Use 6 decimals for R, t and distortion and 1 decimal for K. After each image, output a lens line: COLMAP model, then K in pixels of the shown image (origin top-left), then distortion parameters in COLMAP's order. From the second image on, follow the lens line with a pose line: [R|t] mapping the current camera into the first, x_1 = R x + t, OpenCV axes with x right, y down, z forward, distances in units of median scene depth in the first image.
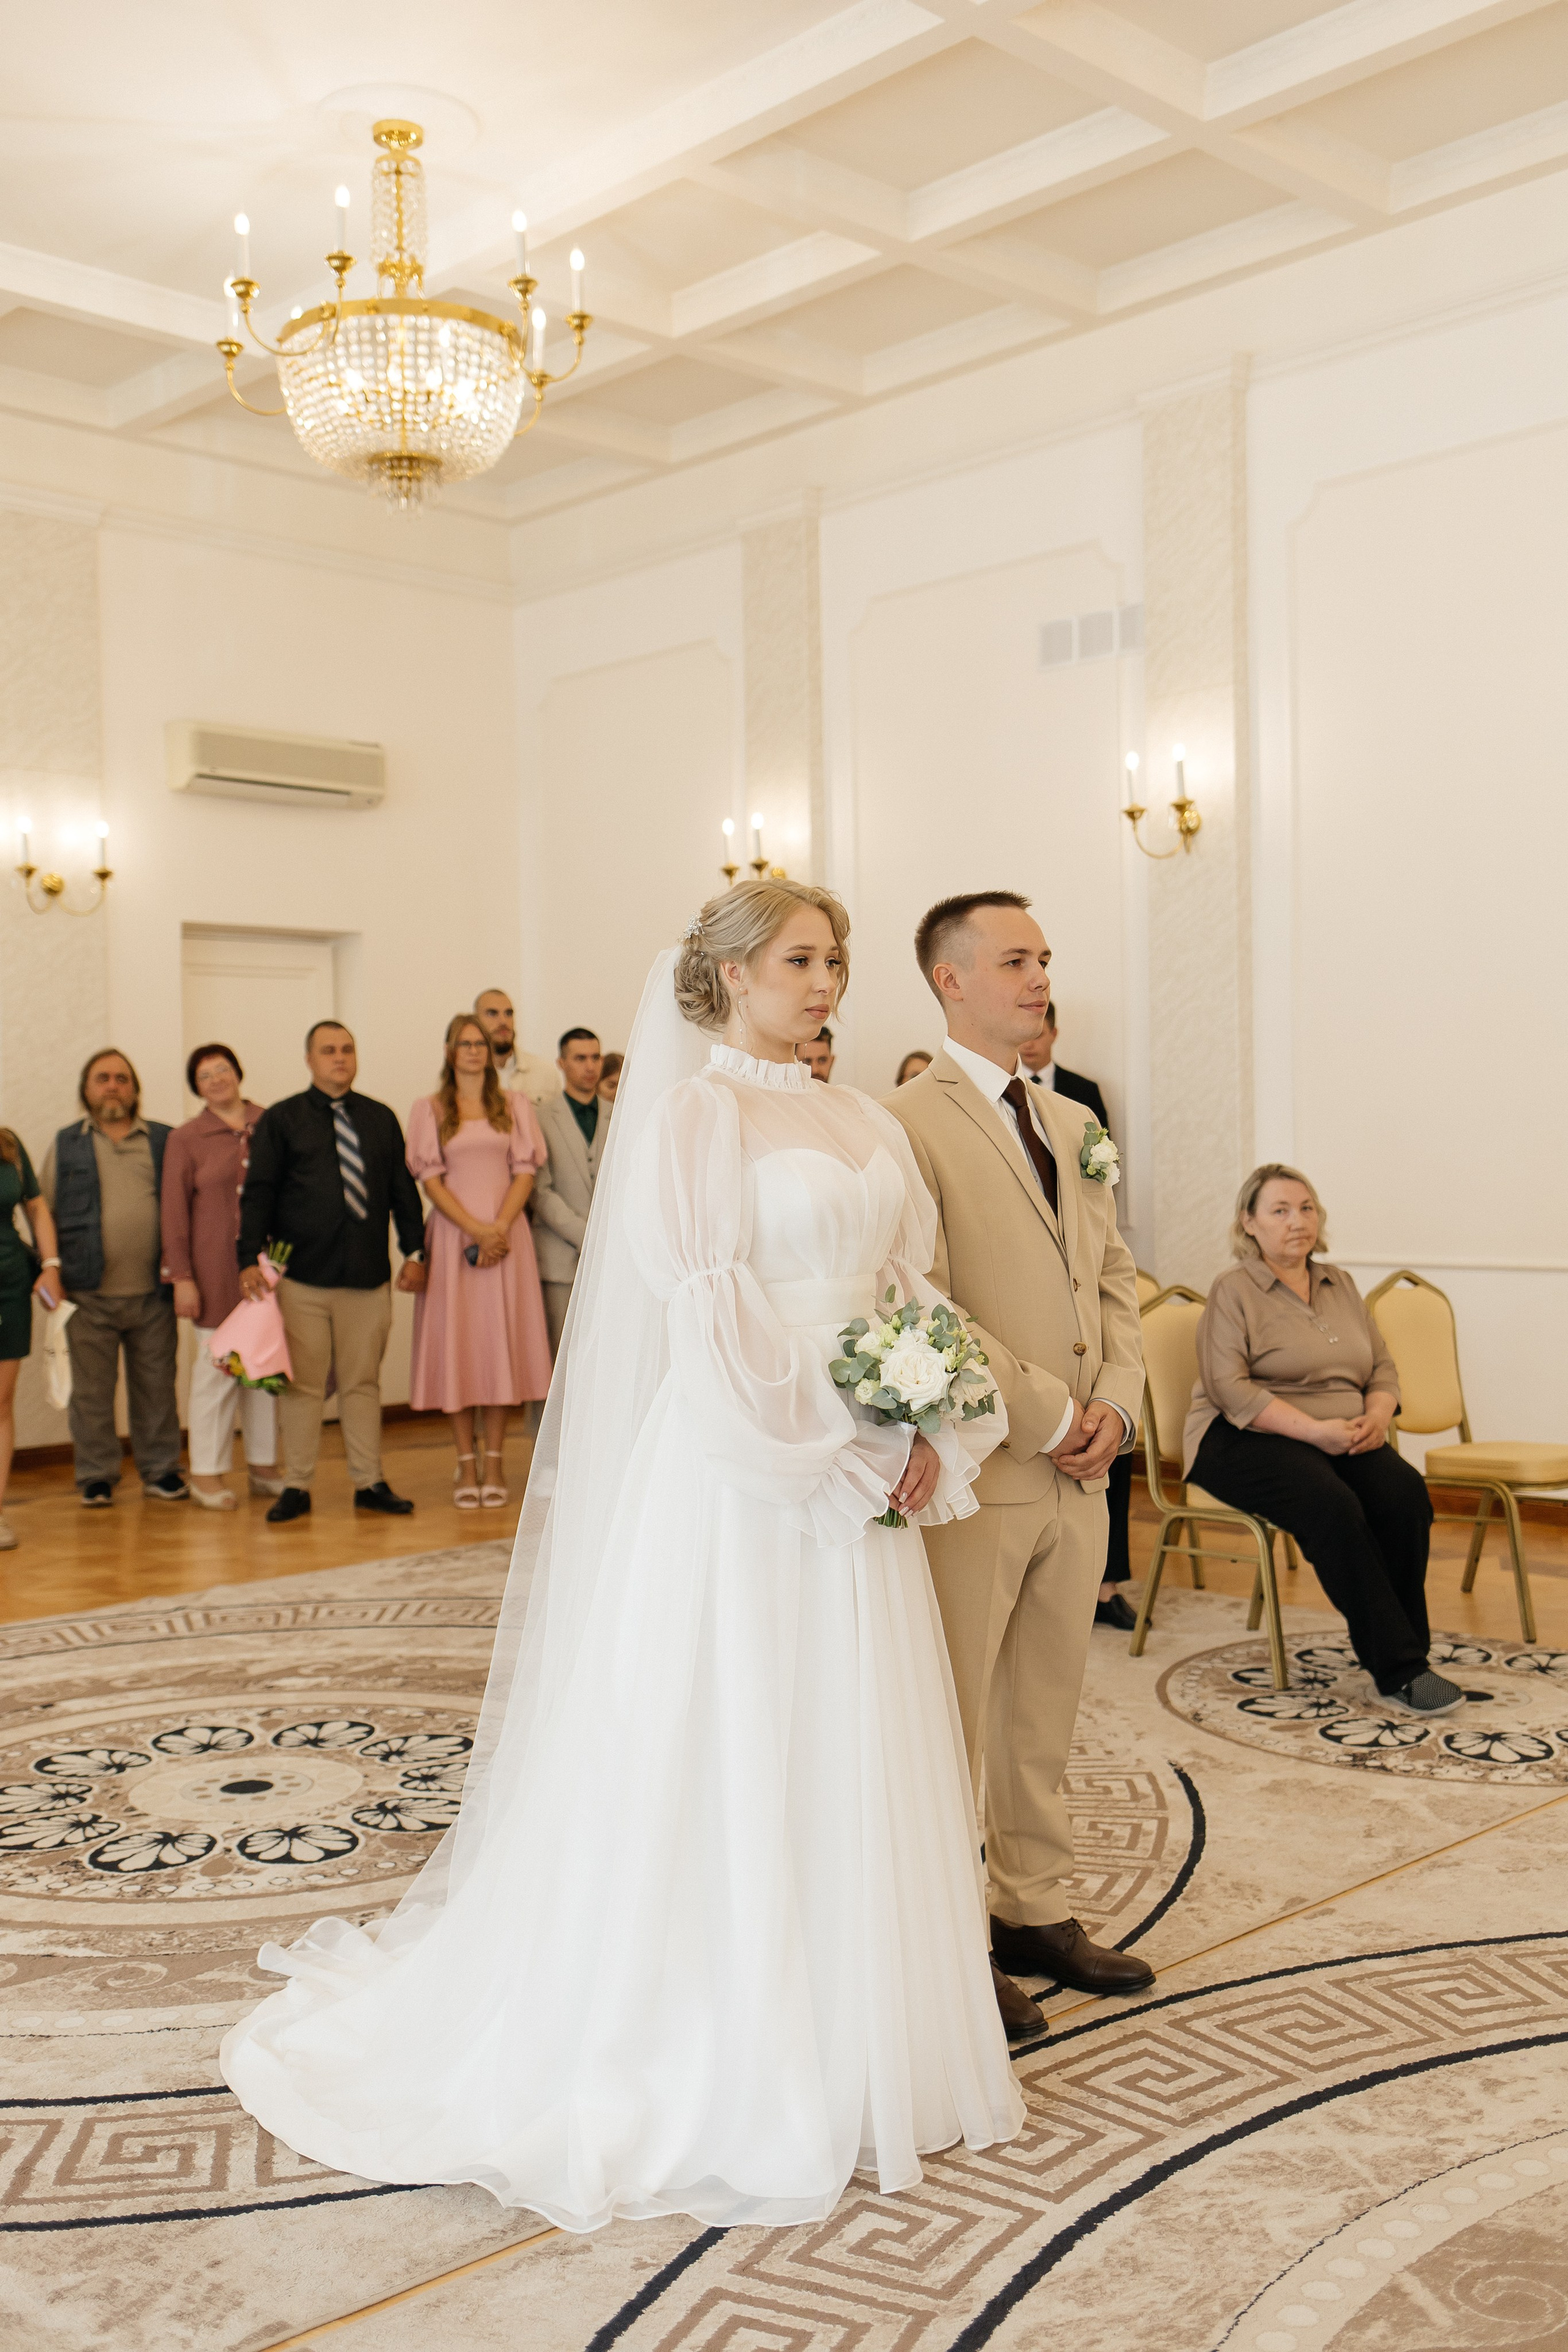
lens RADIAL K [[2358.8, 0, 784.0], [0, 2358.8, 1176.0], [0, 0, 1]] dist [0.012343, -0.010620]
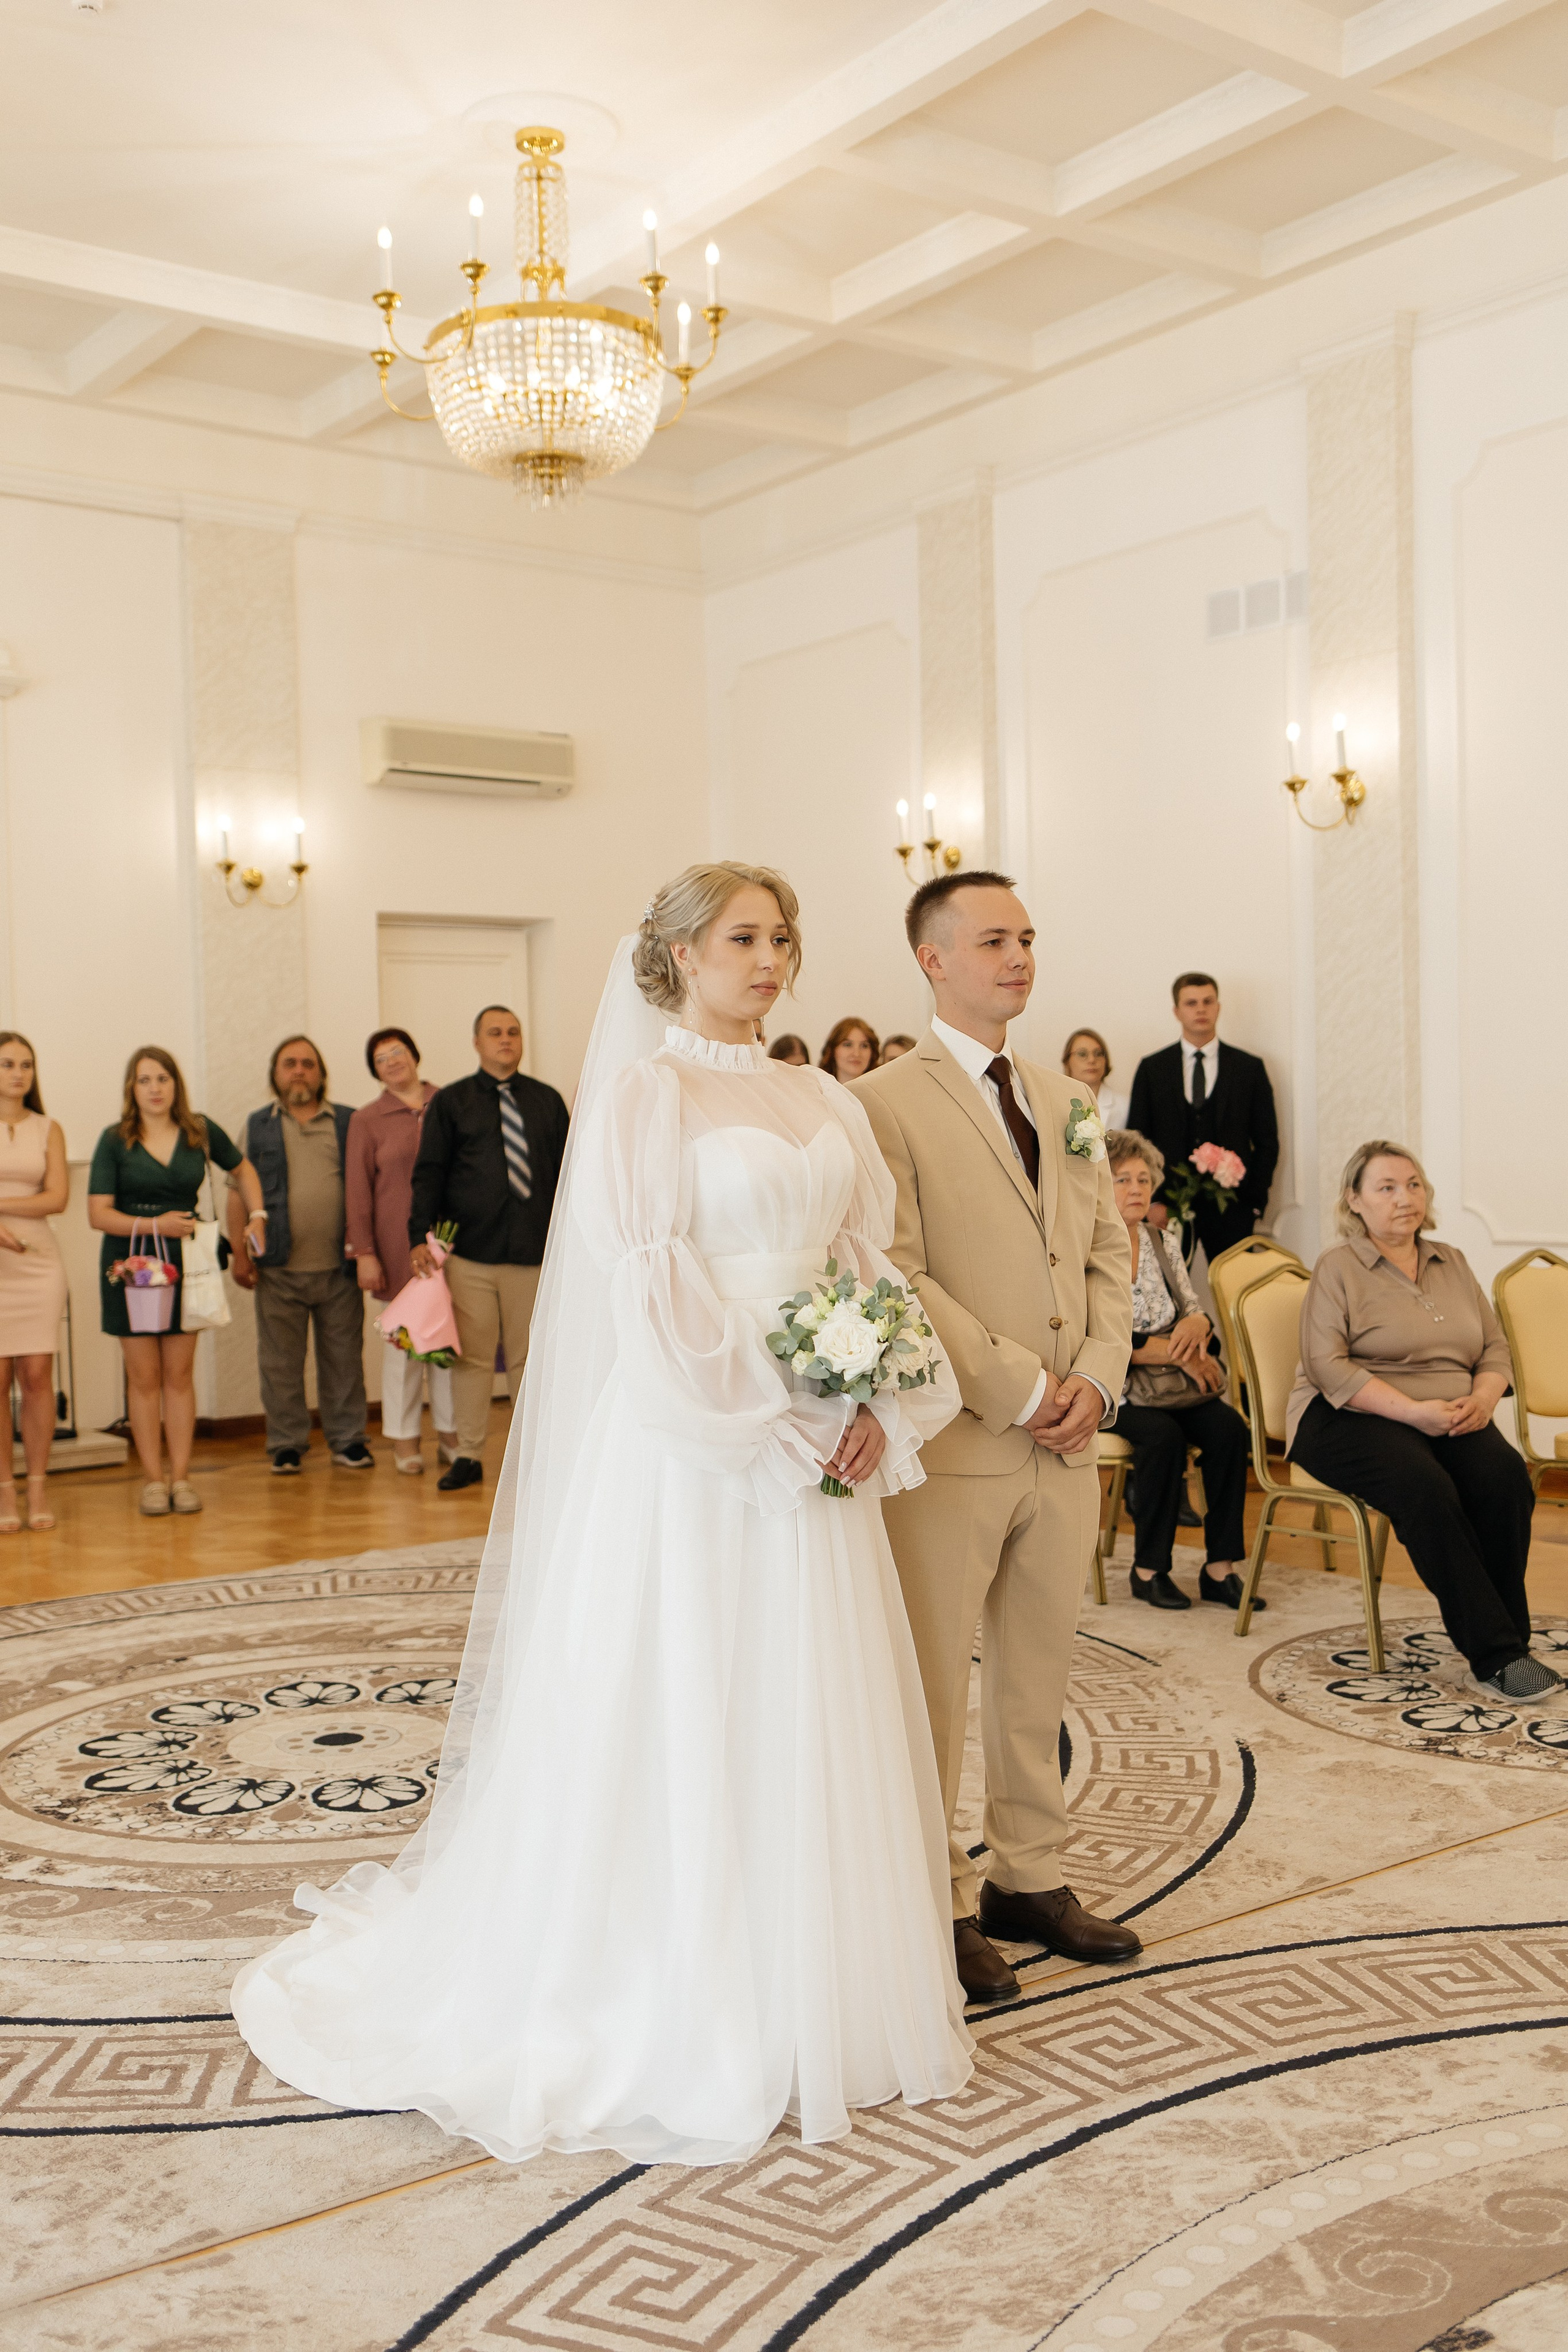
lens RADIAL K [[2378.9, 0, 819.7], [0, 2378.9, 1170.1], [0, 0, 1]] dist [0.023778, -0.007850]
pose [[0.991407, -0.003209, -0.130770, 0.125241], [0.003934, 0.999978, 0.005290, 0.001446], [0.130751, -0.005759, 0.991399, -0.019359]]
